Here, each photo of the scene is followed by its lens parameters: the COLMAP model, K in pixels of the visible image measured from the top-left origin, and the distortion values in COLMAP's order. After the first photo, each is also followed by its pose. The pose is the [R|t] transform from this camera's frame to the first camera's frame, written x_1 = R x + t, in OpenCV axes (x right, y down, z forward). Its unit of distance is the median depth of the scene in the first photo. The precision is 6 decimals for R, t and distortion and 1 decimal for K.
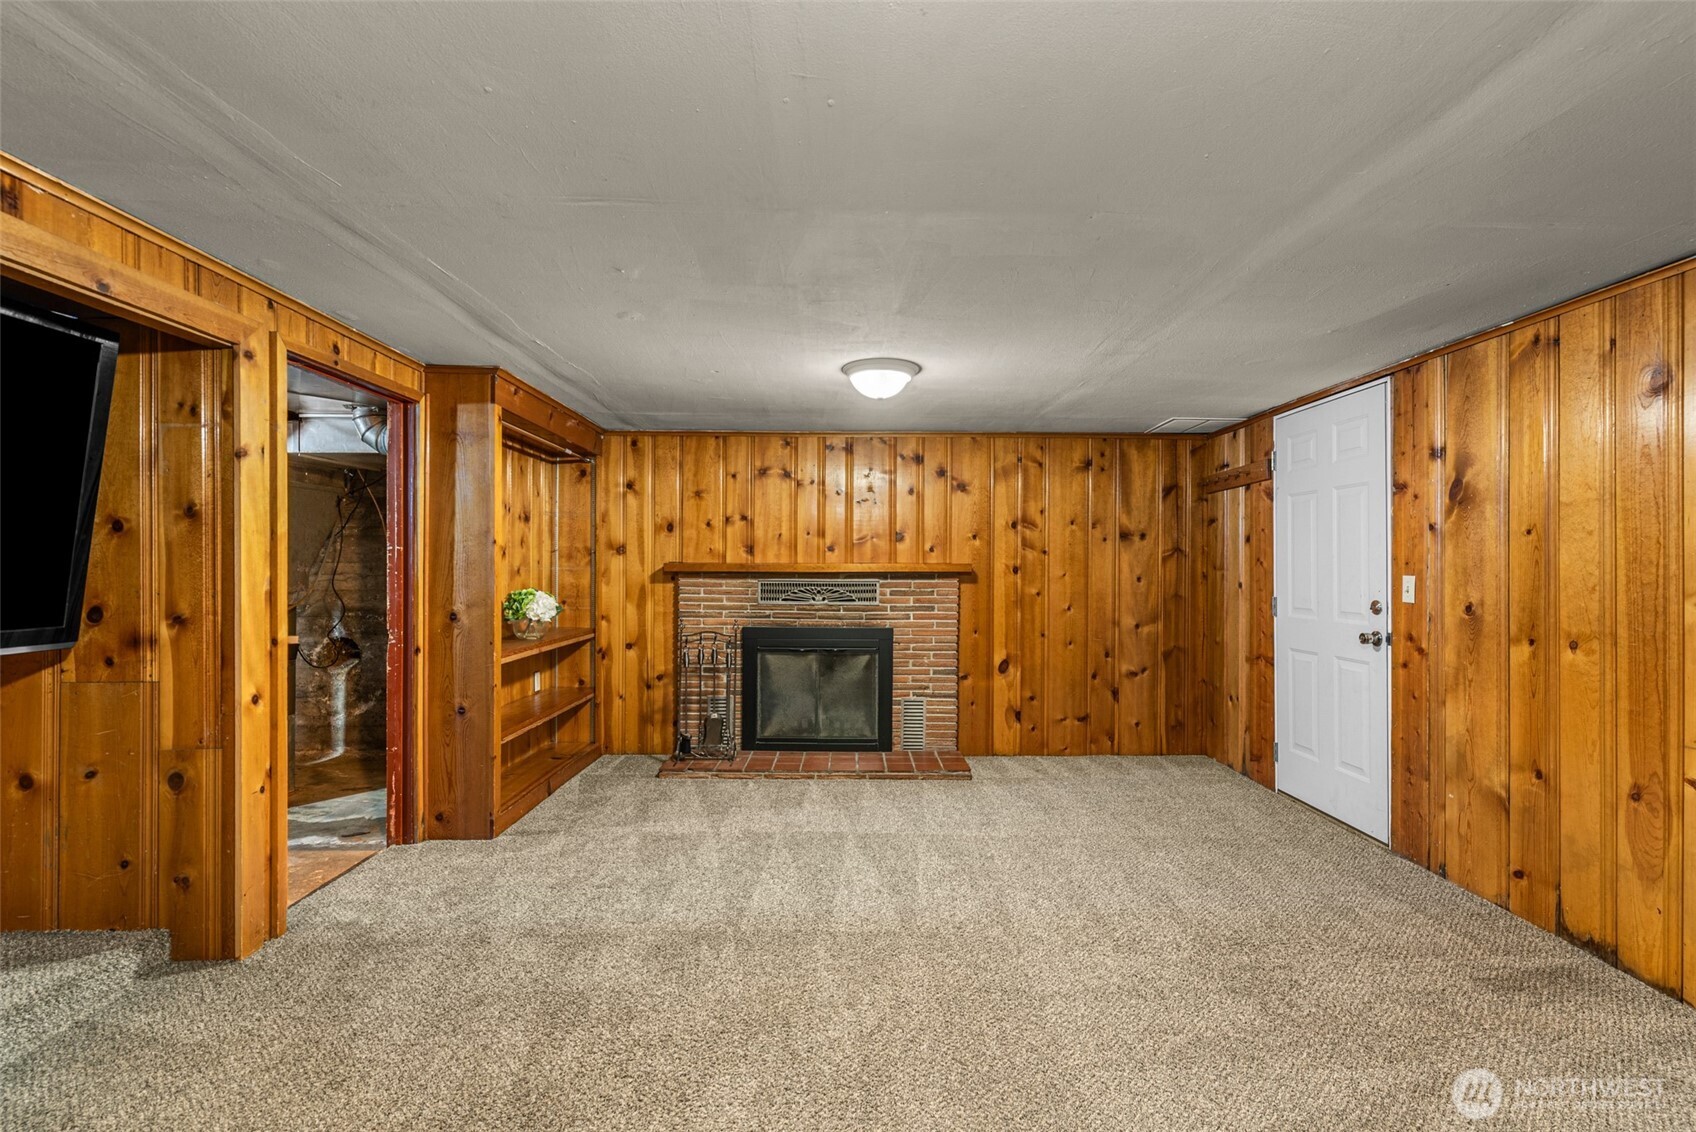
lens RADIAL K [[740.7, 0, 856.2], [0, 740.7, 575.3], [0, 0, 1]] dist [0.000704, -0.000196]
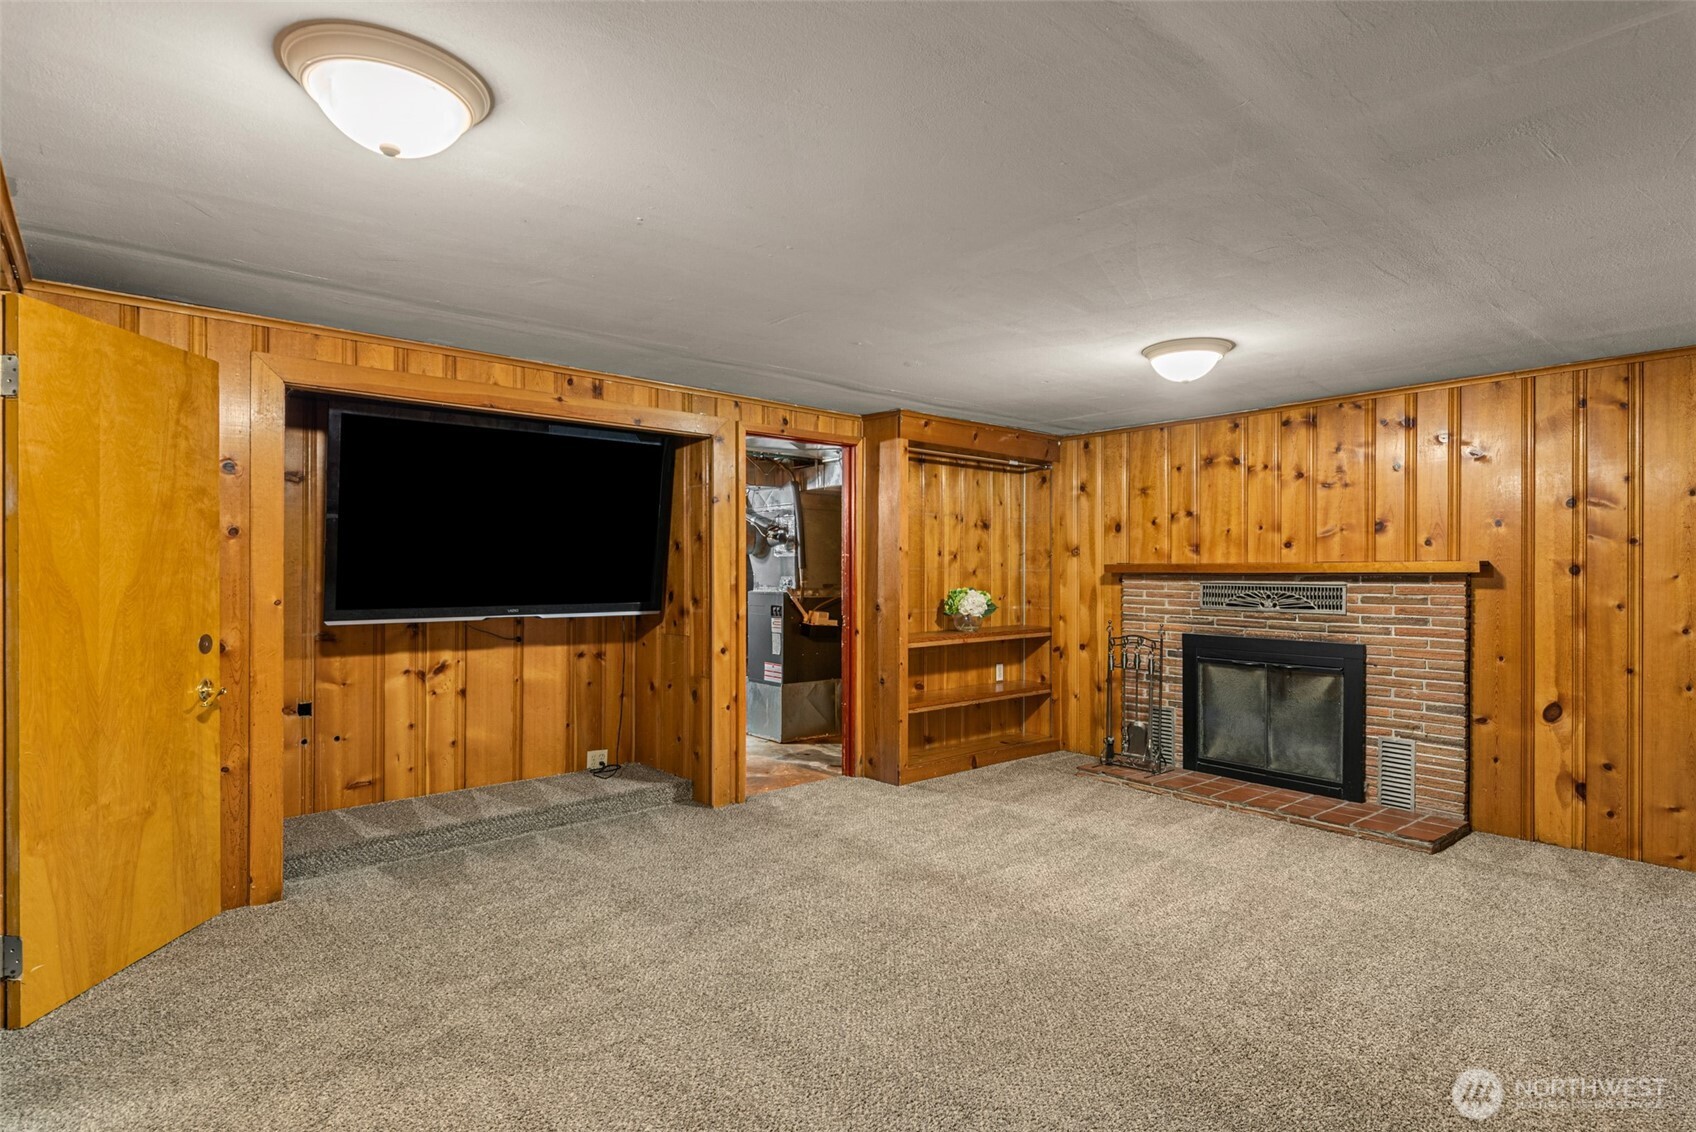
lens RADIAL K [[865.7, 0, 847.4], [0, 865.7, 579.0], [0, 0, 1]] dist [-0.001023, -0.000446]
pose [[0.635255, 0.003090, -0.772296, 0.405446], [-0.004180, 0.999991, 0.000563, 0.003782], [0.772291, 0.002870, 0.635262, 0.002133]]
